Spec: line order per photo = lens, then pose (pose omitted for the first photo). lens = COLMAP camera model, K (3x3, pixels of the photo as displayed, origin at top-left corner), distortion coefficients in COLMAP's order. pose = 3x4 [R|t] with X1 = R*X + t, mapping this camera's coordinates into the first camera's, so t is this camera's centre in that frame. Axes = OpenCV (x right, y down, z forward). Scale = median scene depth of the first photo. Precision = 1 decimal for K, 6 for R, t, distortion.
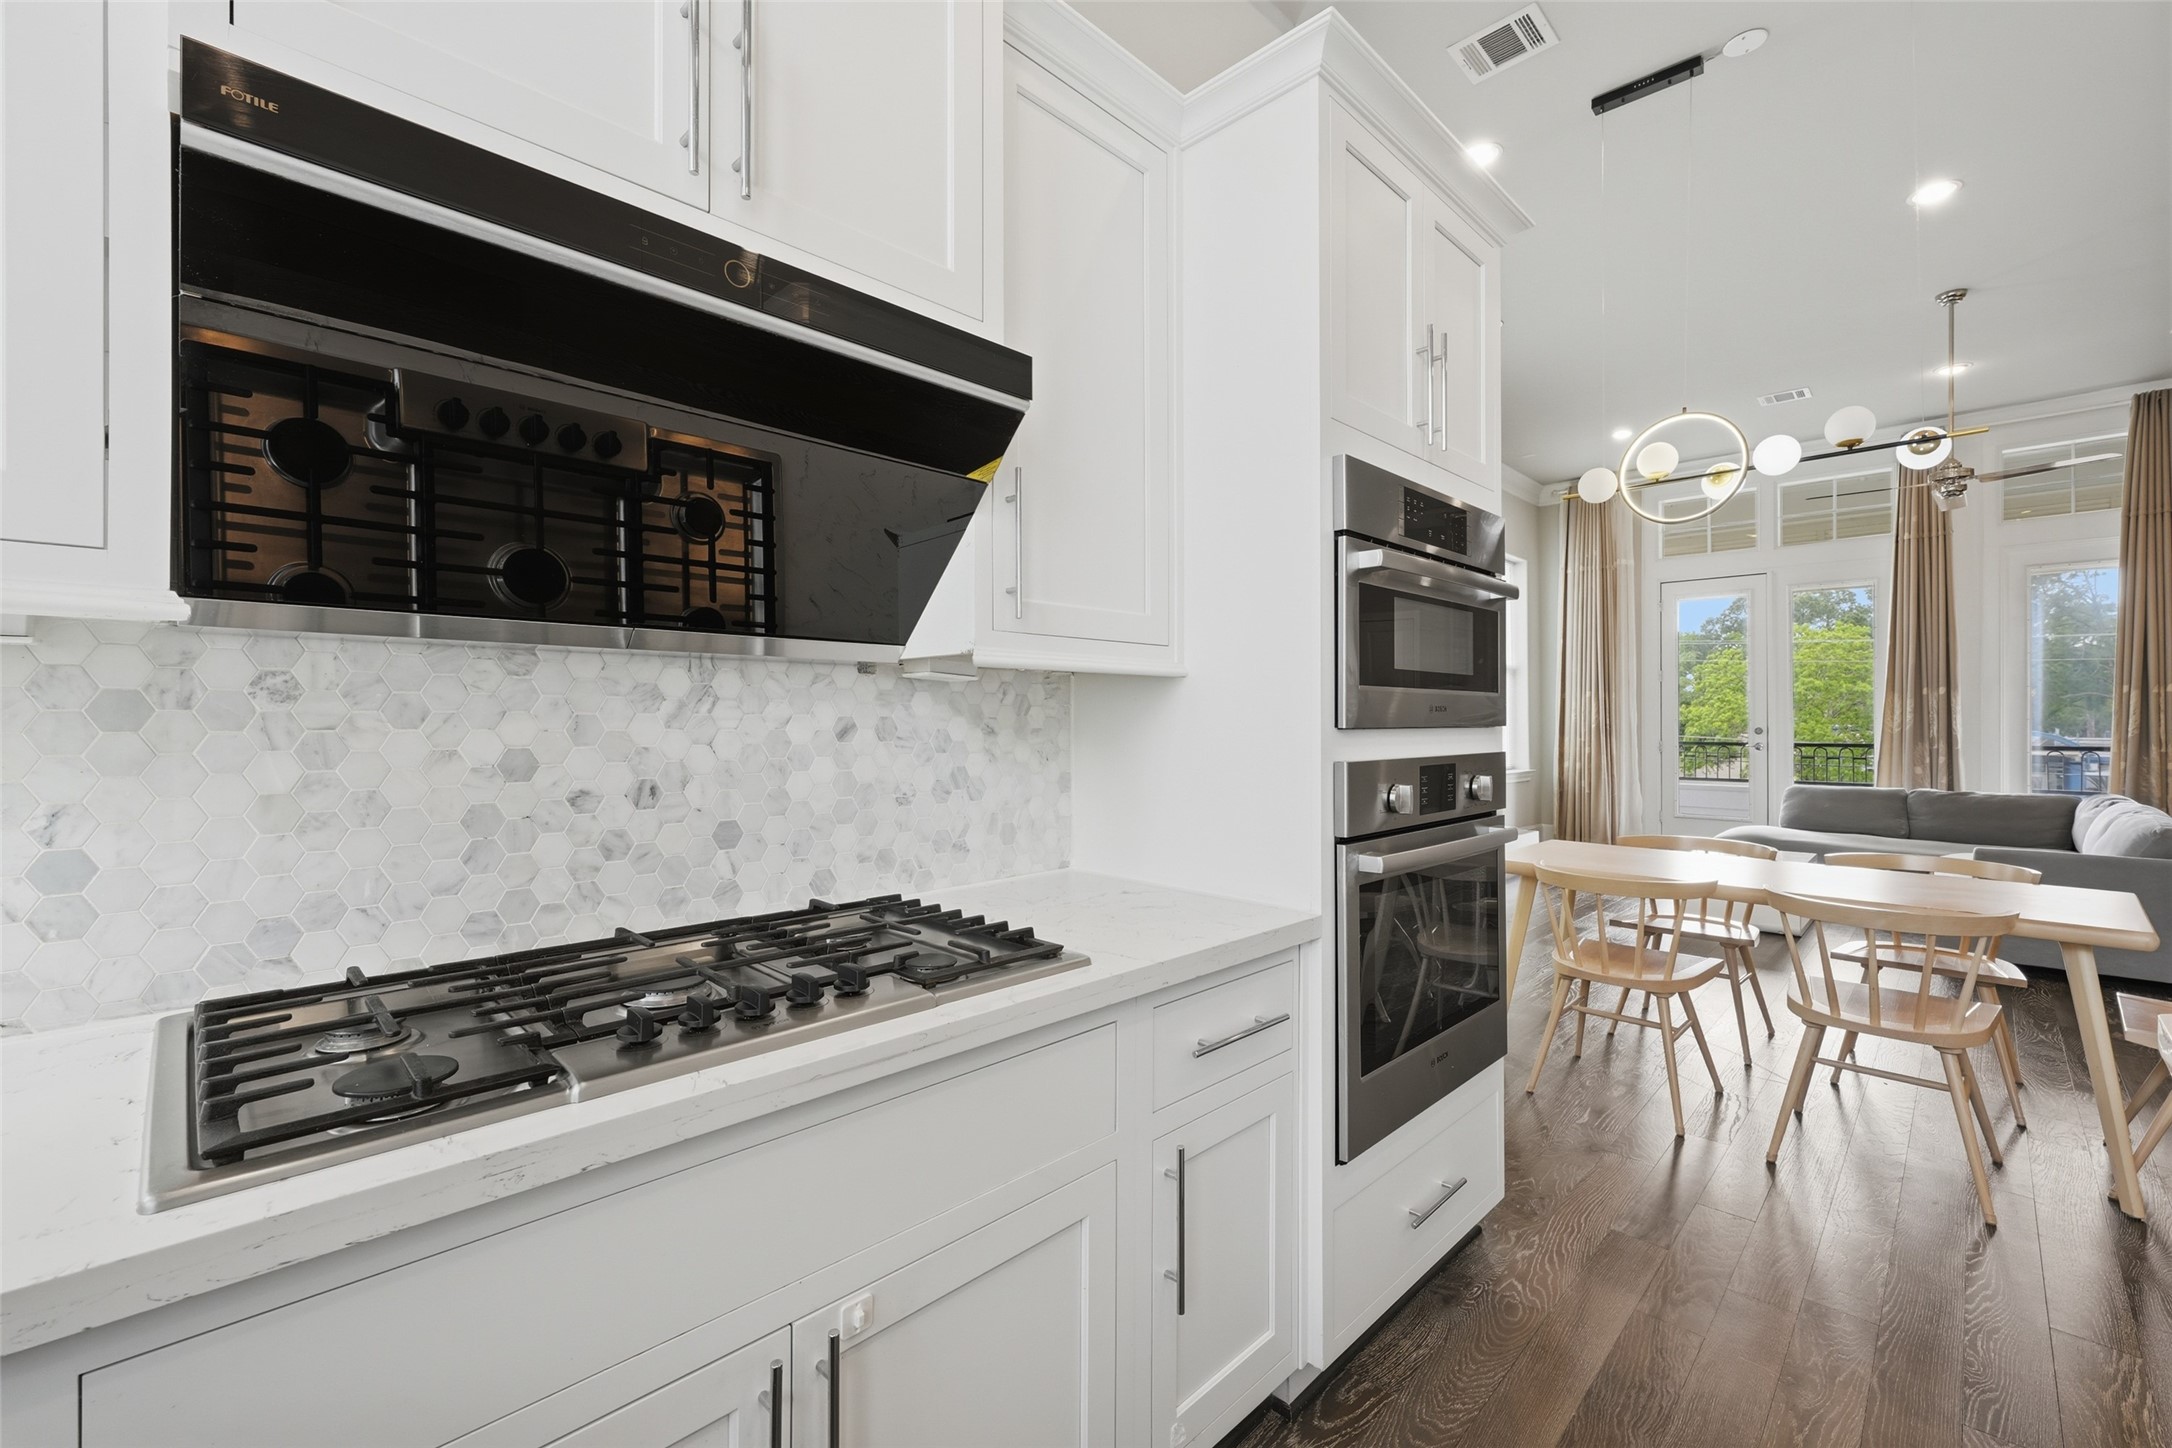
lens RADIAL K [[892.2, 0, 1088.4], [0, 892.2, 720.7], [0, 0, 1]] dist [-0.000946, -0.000097]
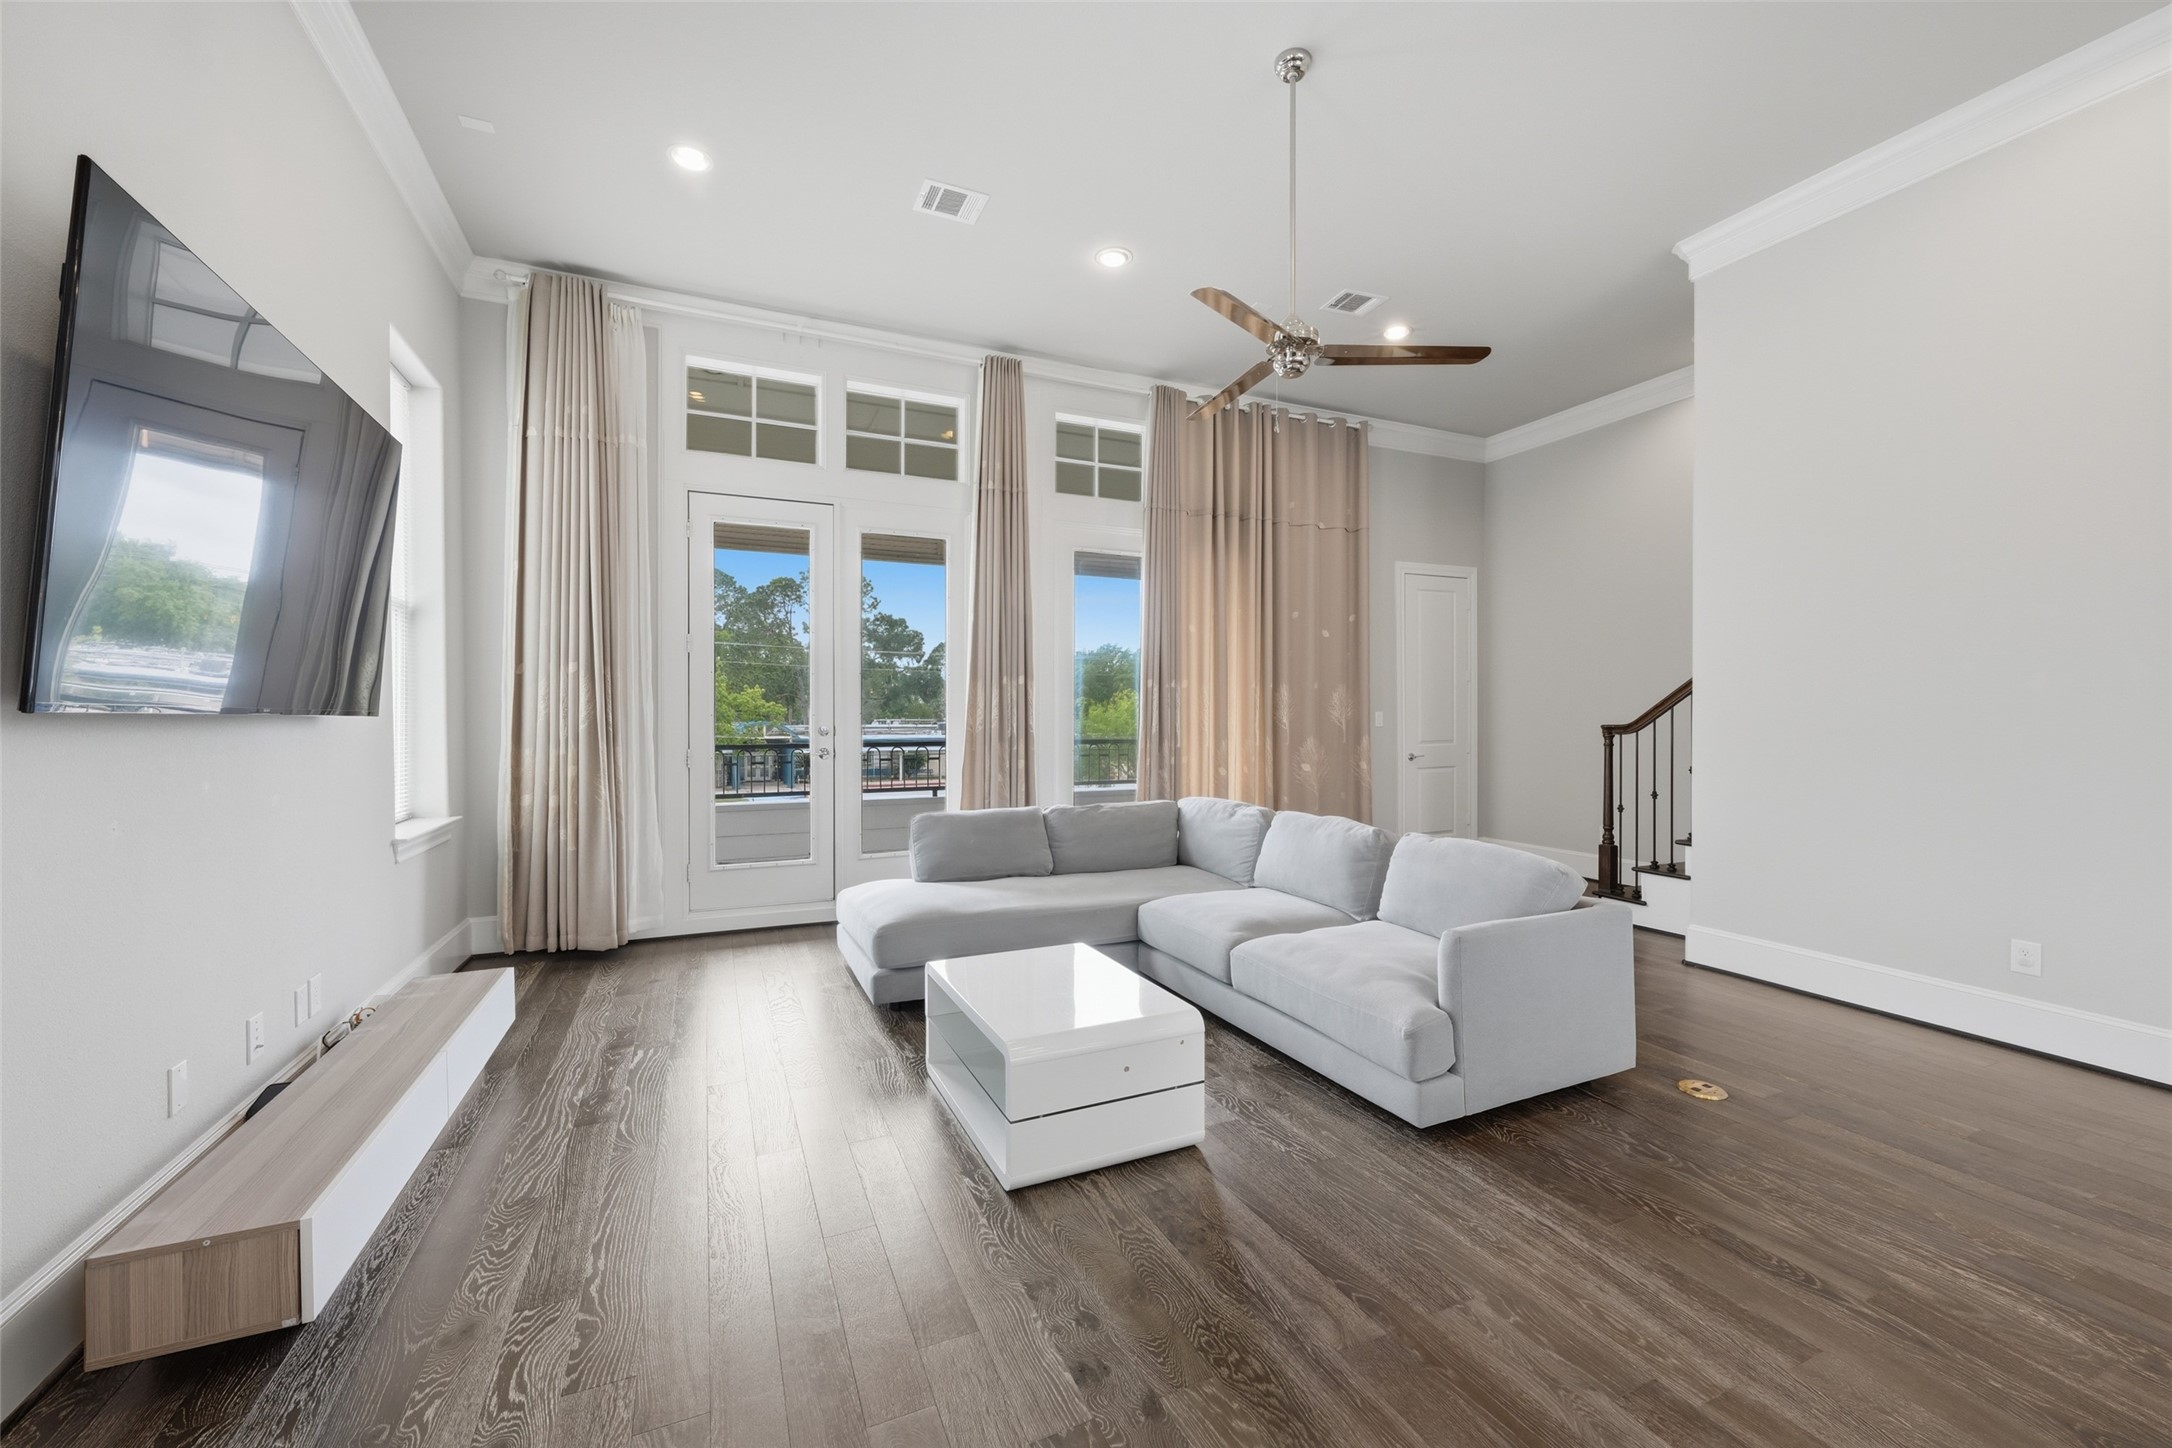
lens RADIAL K [[892.2, 0, 1095.1], [0, 892.2, 712.4], [0, 0, 1]] dist [-0.000946, -0.000097]
pose [[0.359939, 0.007382, 0.932947, 0.186028], [0.000727, 0.999966, -0.008193, 0.002584], [-0.932976, 0.003627, 0.359921, 0.553504]]
